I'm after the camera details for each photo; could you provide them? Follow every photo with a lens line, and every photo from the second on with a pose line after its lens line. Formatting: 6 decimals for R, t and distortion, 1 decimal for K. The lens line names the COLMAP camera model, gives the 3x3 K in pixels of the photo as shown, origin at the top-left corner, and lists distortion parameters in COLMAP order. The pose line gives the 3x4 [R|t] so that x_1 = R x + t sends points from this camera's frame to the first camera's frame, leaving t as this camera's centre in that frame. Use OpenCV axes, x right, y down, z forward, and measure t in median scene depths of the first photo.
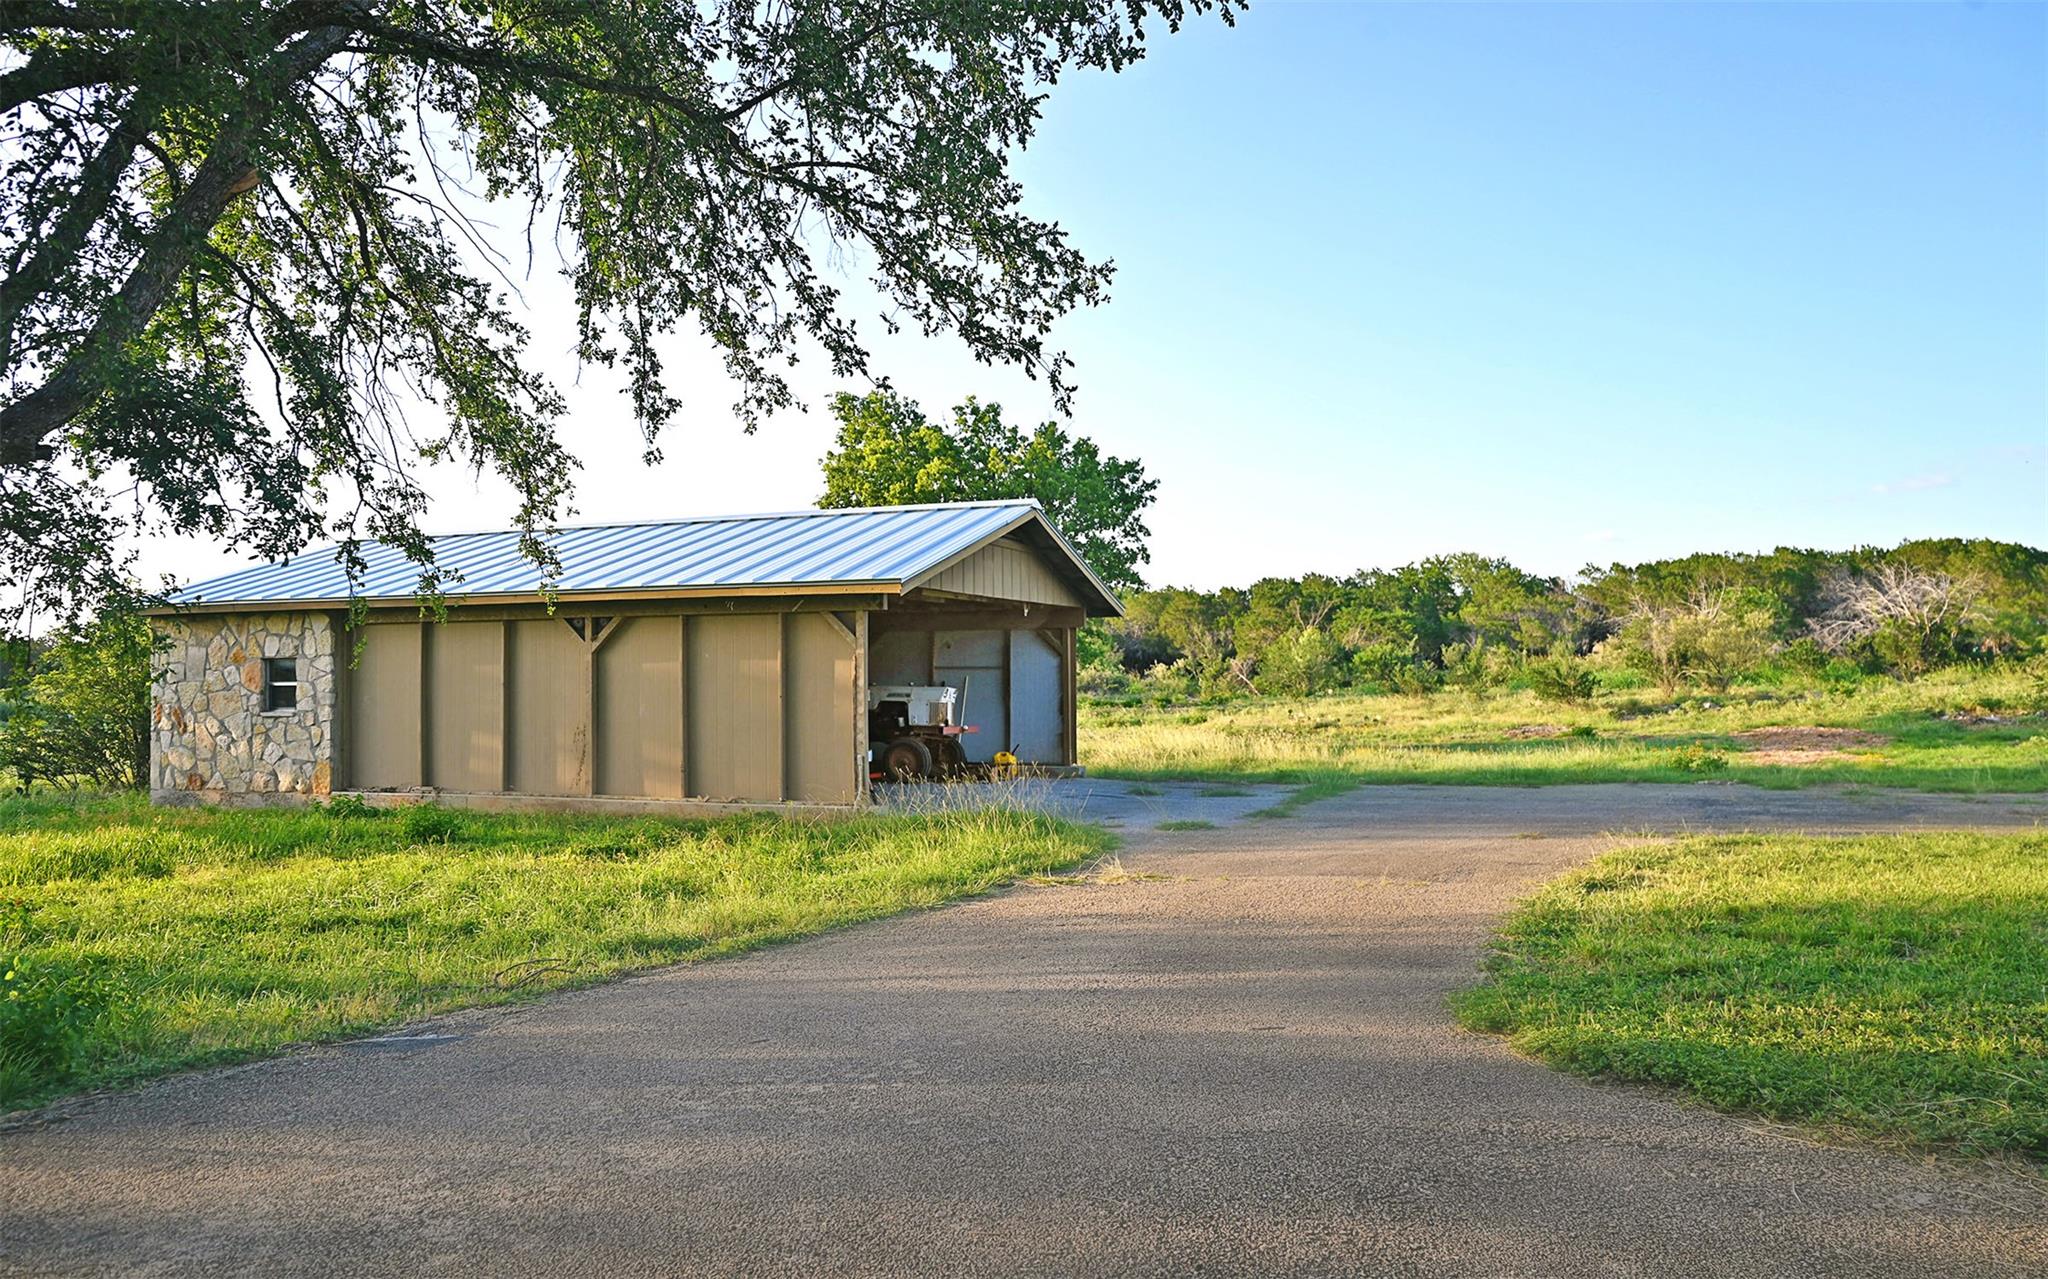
lens RADIAL K [[1381.1, 0, 1024.4], [0, 1381.1, 641.4], [0, 0, 1]] dist [0.000848, 0.001887]
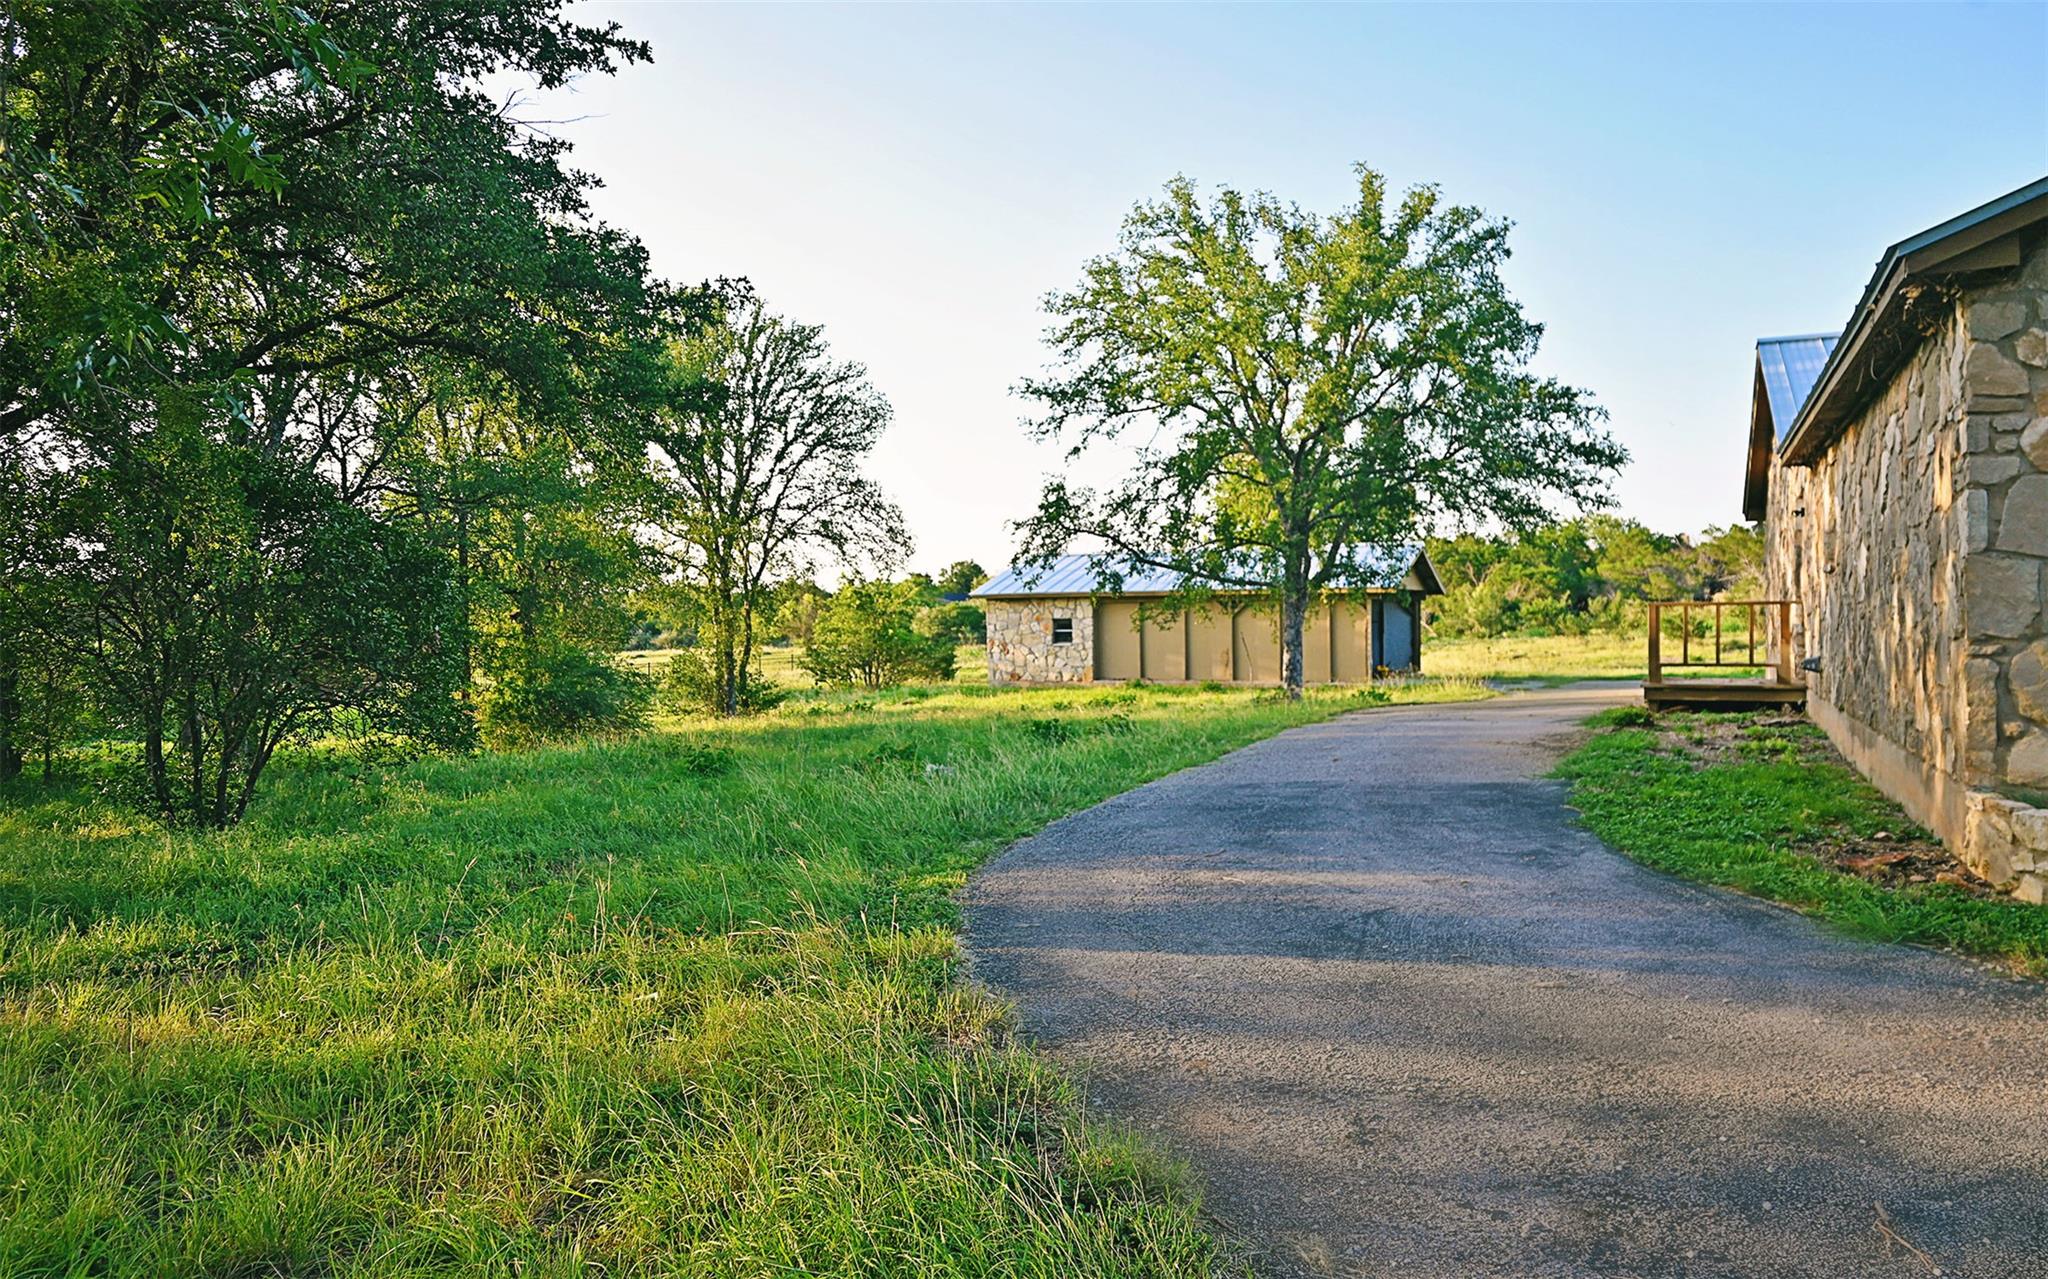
lens RADIAL K [[1381.1, 0, 1028.5], [0, 1381.1, 641.8], [0, 0, 1]] dist [0.000848, 0.001887]
pose [[0.997317, -0.001325, -0.073188, -0.122111], [0.004287, 0.999177, 0.040325, -0.010803], [0.073074, -0.040530, 0.996503, -0.316884]]
